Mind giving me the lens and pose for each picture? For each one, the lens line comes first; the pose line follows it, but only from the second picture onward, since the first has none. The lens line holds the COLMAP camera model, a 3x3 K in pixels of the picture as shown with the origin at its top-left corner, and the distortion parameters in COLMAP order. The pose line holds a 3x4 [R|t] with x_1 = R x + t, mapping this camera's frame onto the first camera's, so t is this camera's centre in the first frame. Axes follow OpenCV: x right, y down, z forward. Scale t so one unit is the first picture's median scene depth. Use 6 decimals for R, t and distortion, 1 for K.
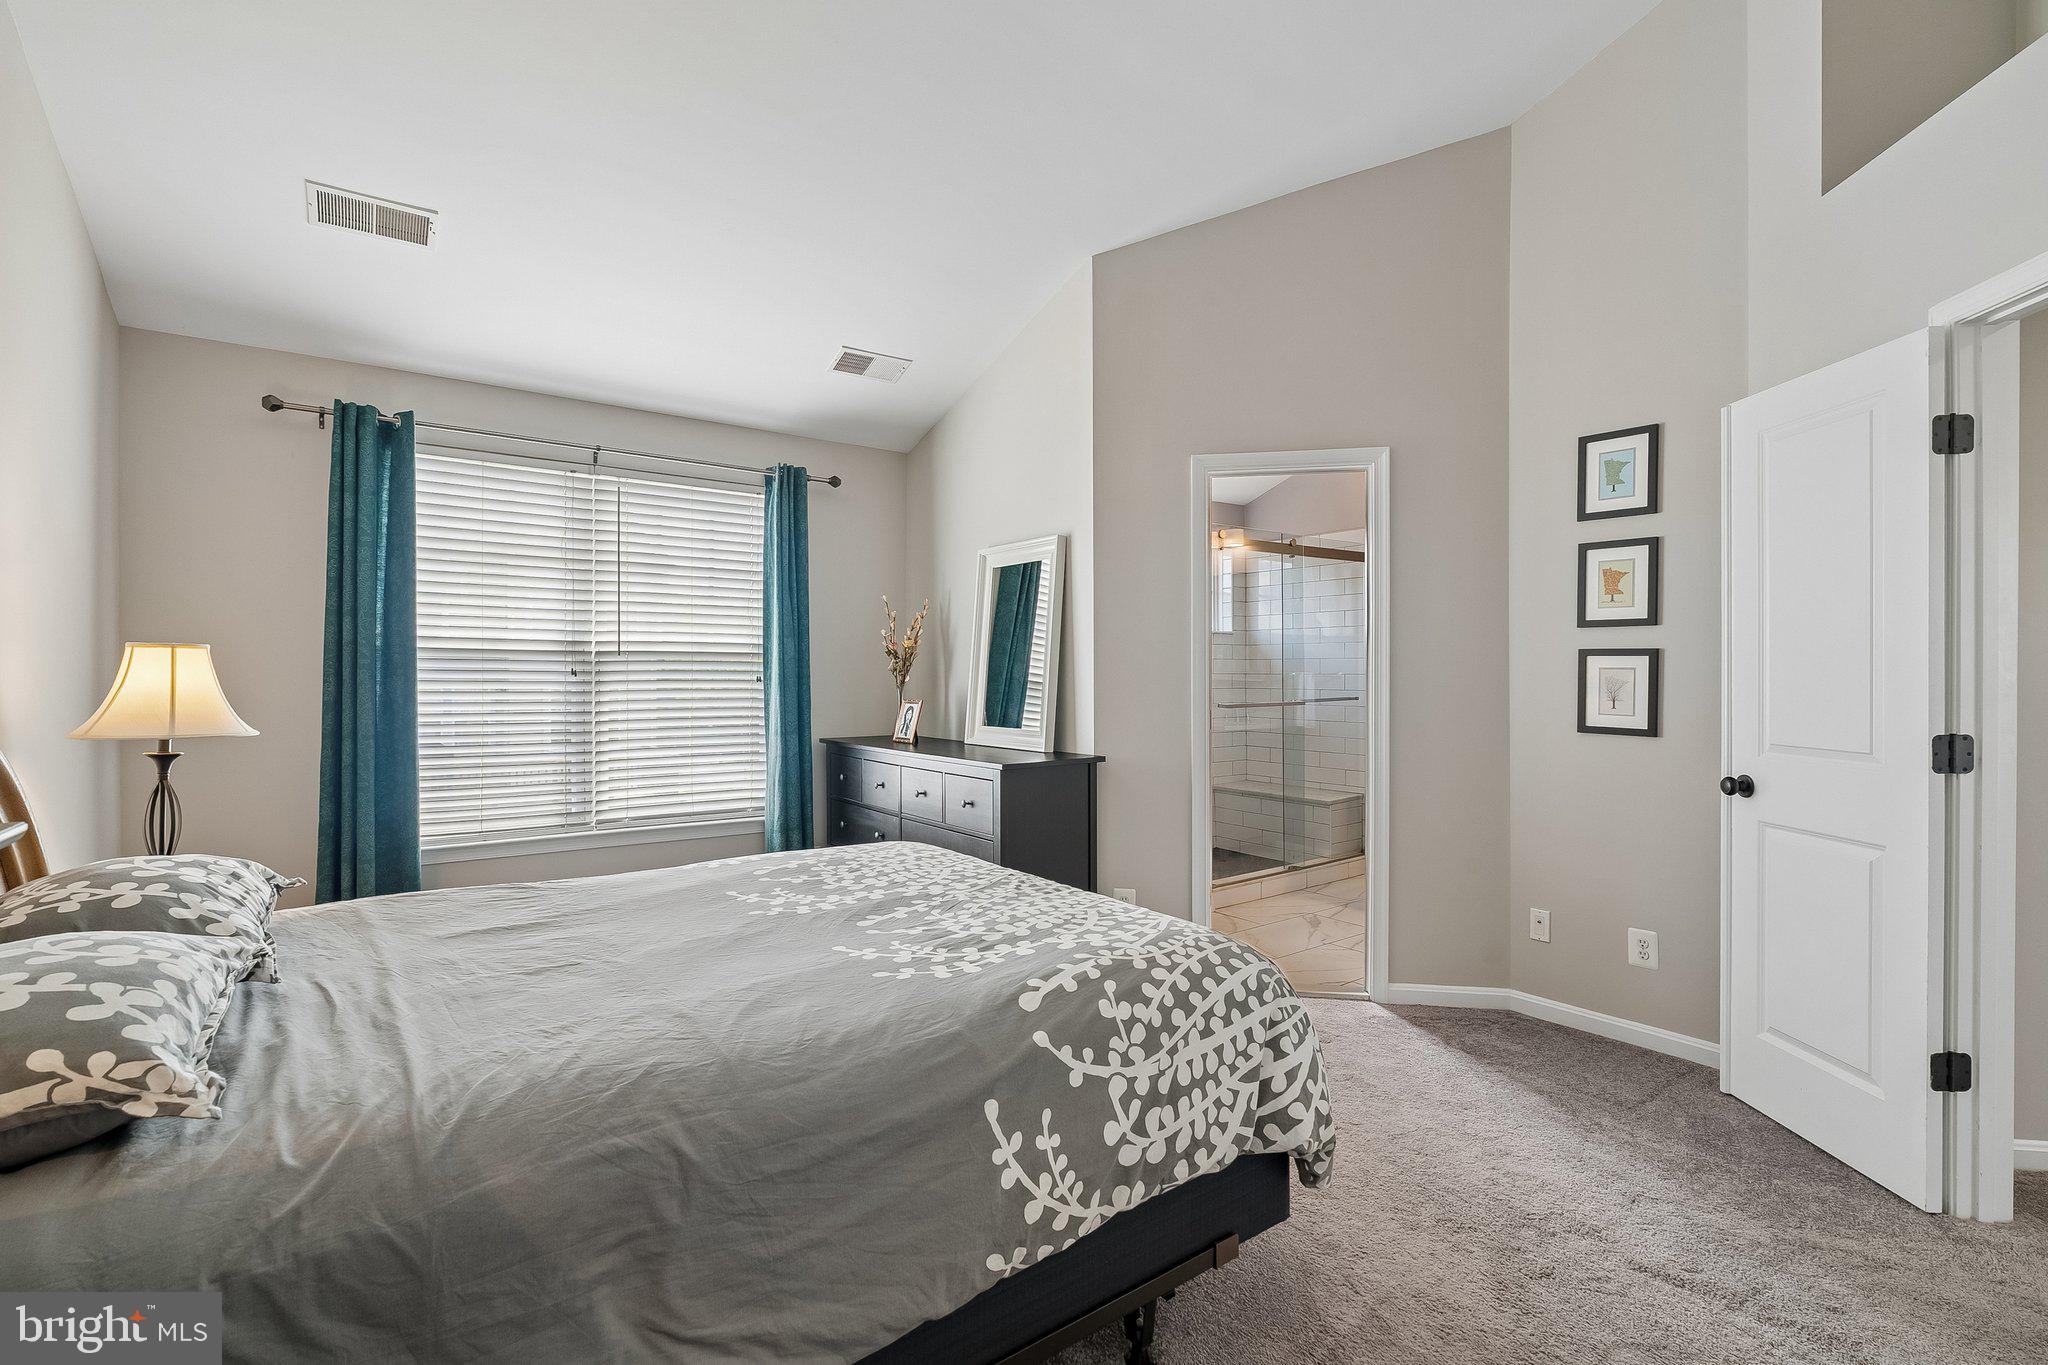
lens RADIAL K [[917.1, 0, 1014.2], [0, 917.1, 686.6], [0, 0, 1]] dist [-0.001560, 0.000123]
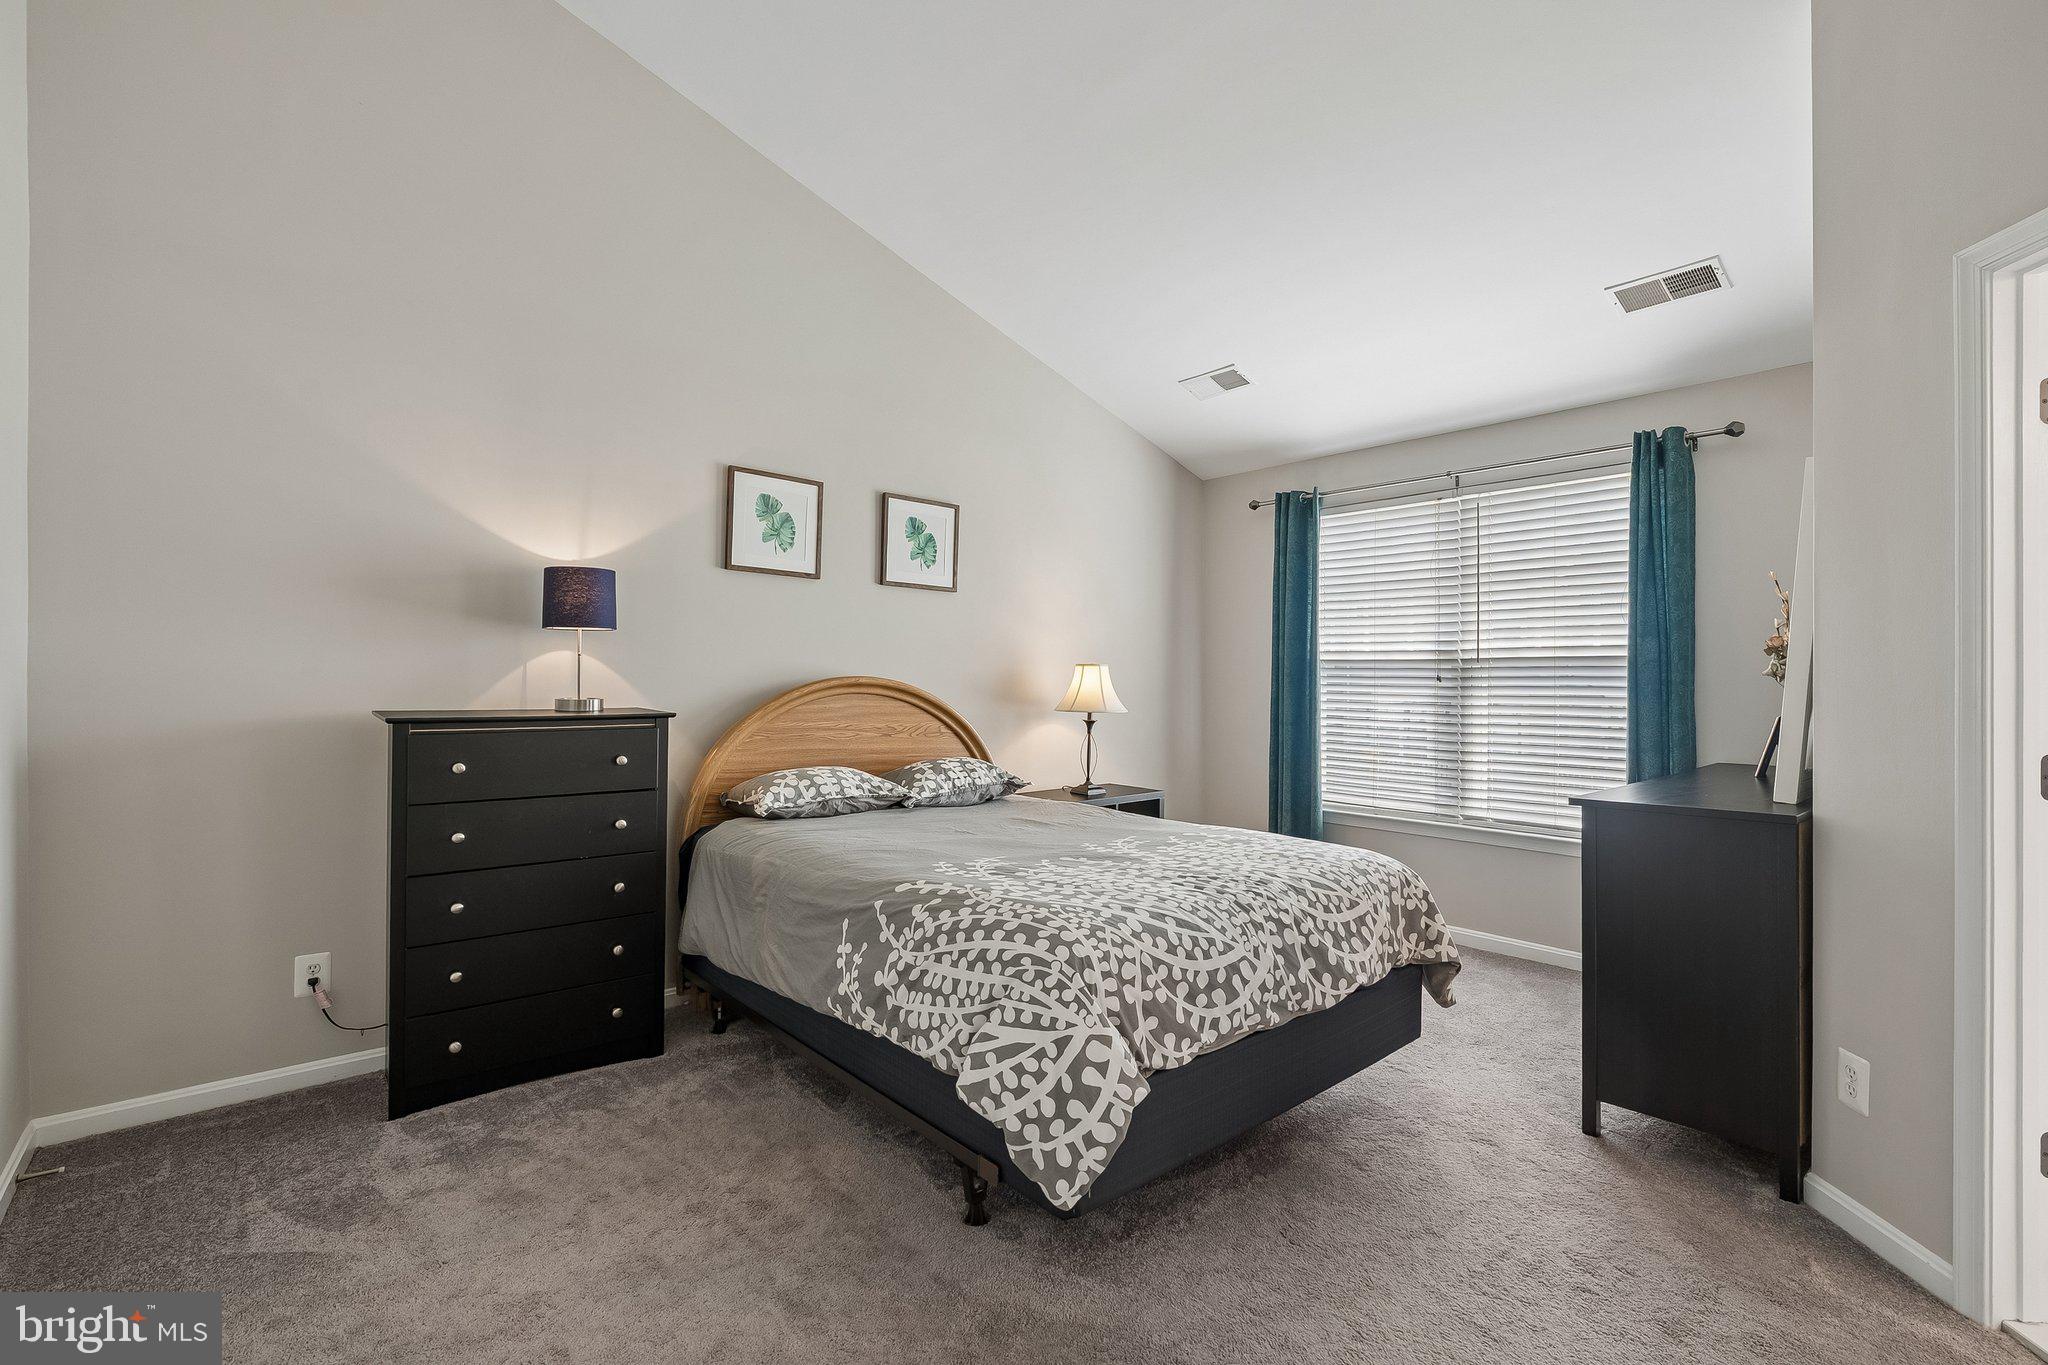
lens RADIAL K [[917.1, 0, 1014.2], [0, 917.1, 686.6], [0, 0, 1]] dist [-0.001560, 0.000123]
pose [[0.082640, 0.007947, -0.996548, 1.158358], [-0.016344, 0.999845, 0.006618, -0.008847], [0.996445, 0.015740, 0.082757, 0.769823]]
